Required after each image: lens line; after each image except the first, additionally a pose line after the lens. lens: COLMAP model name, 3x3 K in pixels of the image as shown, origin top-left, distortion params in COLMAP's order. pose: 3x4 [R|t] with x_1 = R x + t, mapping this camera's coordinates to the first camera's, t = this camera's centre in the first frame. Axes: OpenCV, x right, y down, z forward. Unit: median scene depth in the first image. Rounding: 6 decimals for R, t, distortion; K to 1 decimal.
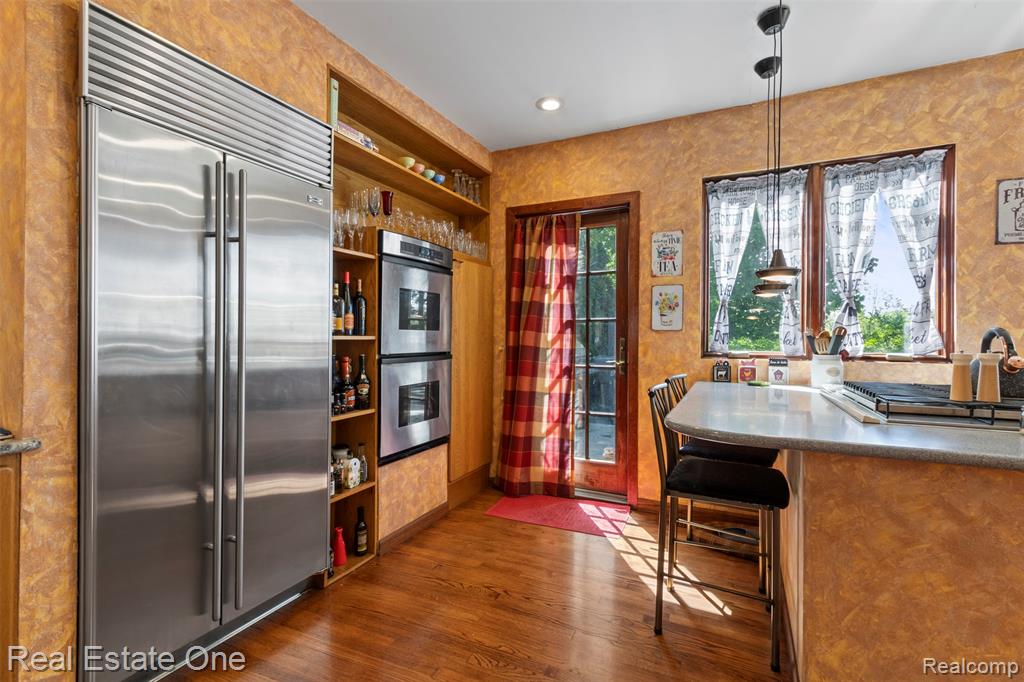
lens RADIAL K [[468.7, 0, 508.6], [0, 468.7, 340.4], [0, 0, 1]] dist [0.001928, -0.000281]
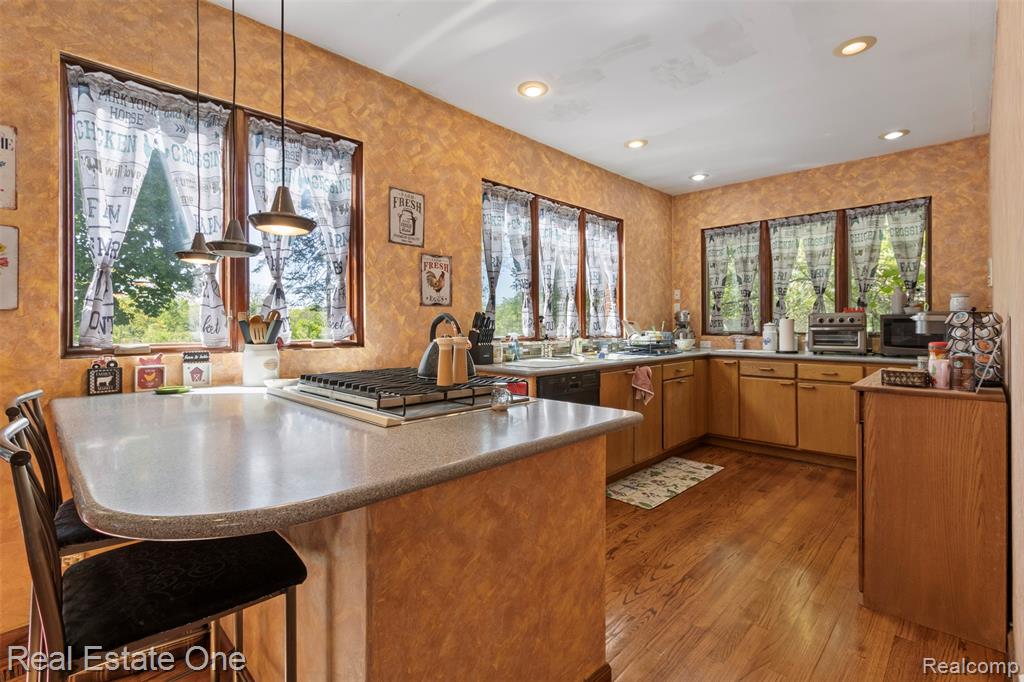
lens RADIAL K [[470.6, 0, 510.1], [0, 470.6, 328.1], [0, 0, 1]] dist [0.003713, -0.001299]
pose [[0.319710, -0.008297, 0.947479, 0.033102], [0.008957, 0.999943, 0.005734, 0.001696], [-0.947473, 0.006653, 0.319766, 0.298695]]
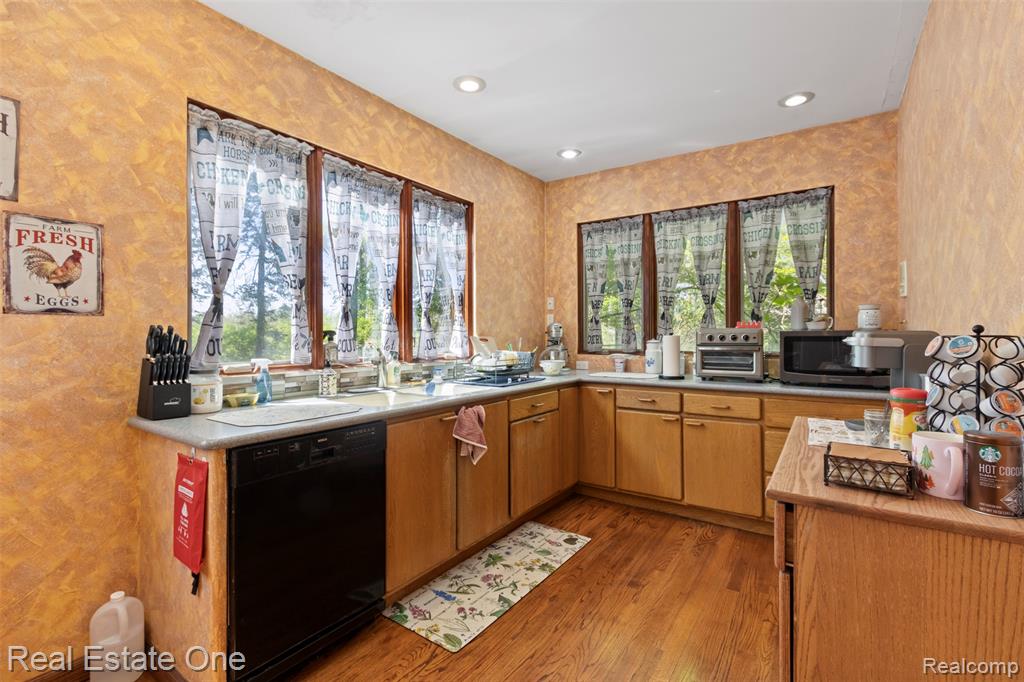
lens RADIAL K [[466.9, 0, 509.6], [0, 466.9, 336.8], [0, 0, 1]] dist [0.003926, 0.000119]
pose [[0.148403, -0.005074, 0.988914, 0.509106], [0.007146, 0.999966, 0.004059, -0.014784], [-0.988901, 0.006464, 0.148435, 0.172935]]
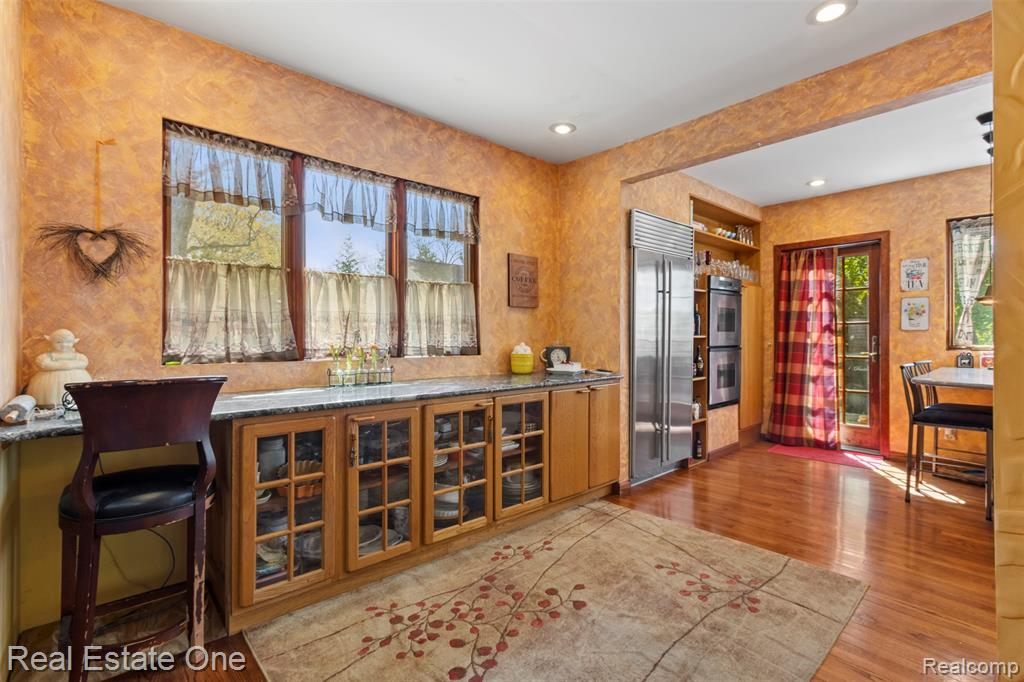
lens RADIAL K [[466.2, 0, 512.3], [0, 466.2, 335.7], [0, 0, 1]] dist [0.001359, -0.001561]
pose [[0.922577, -0.004930, -0.385781, -0.249067], [0.002344, 0.999972, -0.007174, 0.001787], [0.385805, 0.005714, 0.922563, -0.797253]]
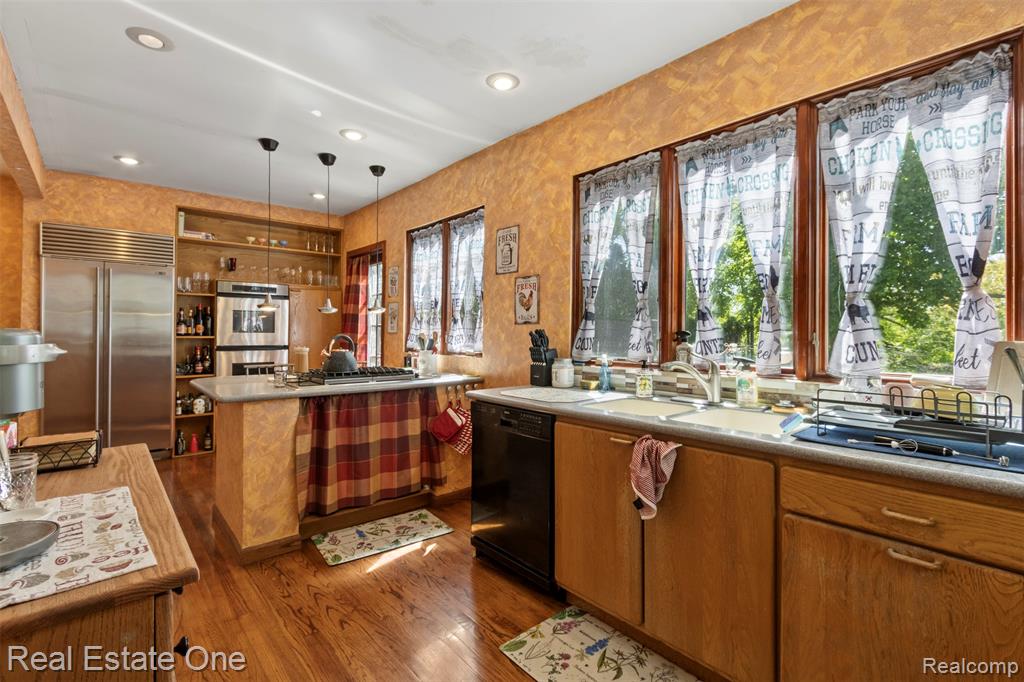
lens RADIAL K [[467.5, 0, 511.2], [0, 467.5, 331.2], [0, 0, 1]] dist [-0.000398, -0.000384]
pose [[0.920419, 0.001439, -0.390932, 1.388897], [-0.005988, 0.999928, -0.010419, -0.015032], [0.390889, 0.011930, 0.920361, -0.248250]]
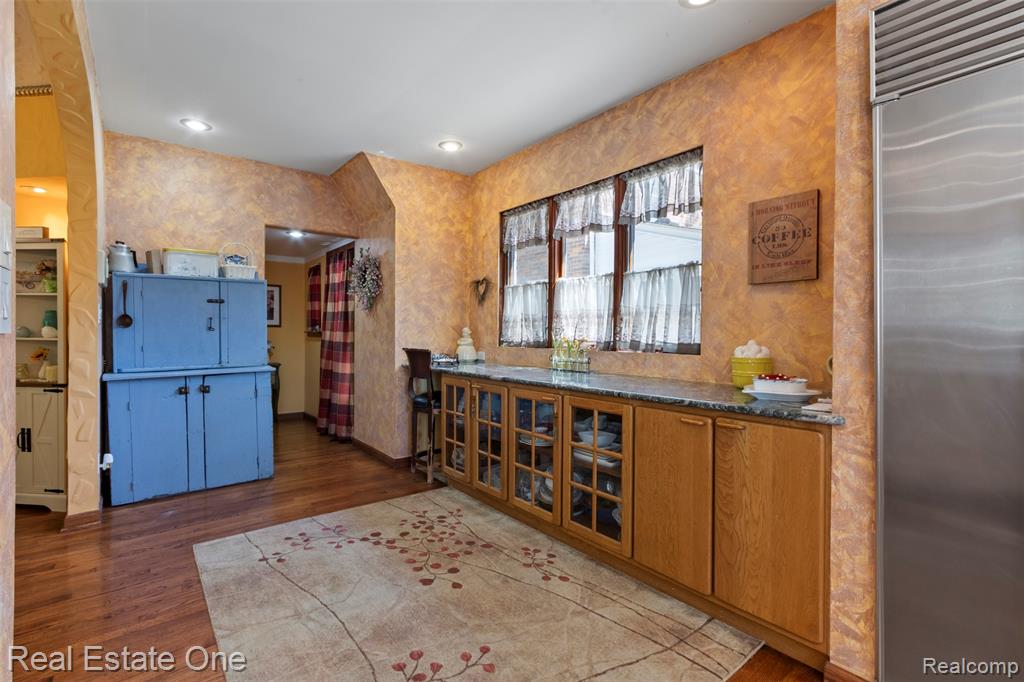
lens RADIAL K [[466.2, 0, 512.3], [0, 466.2, 335.7], [0, 0, 1]] dist [0.001359, -0.001561]
pose [[-0.436698, 0.000795, -0.899608, 0.186098], [-0.009640, 0.999938, 0.005564, 0.003327], [0.899556, 0.011102, -0.436664, 0.348478]]
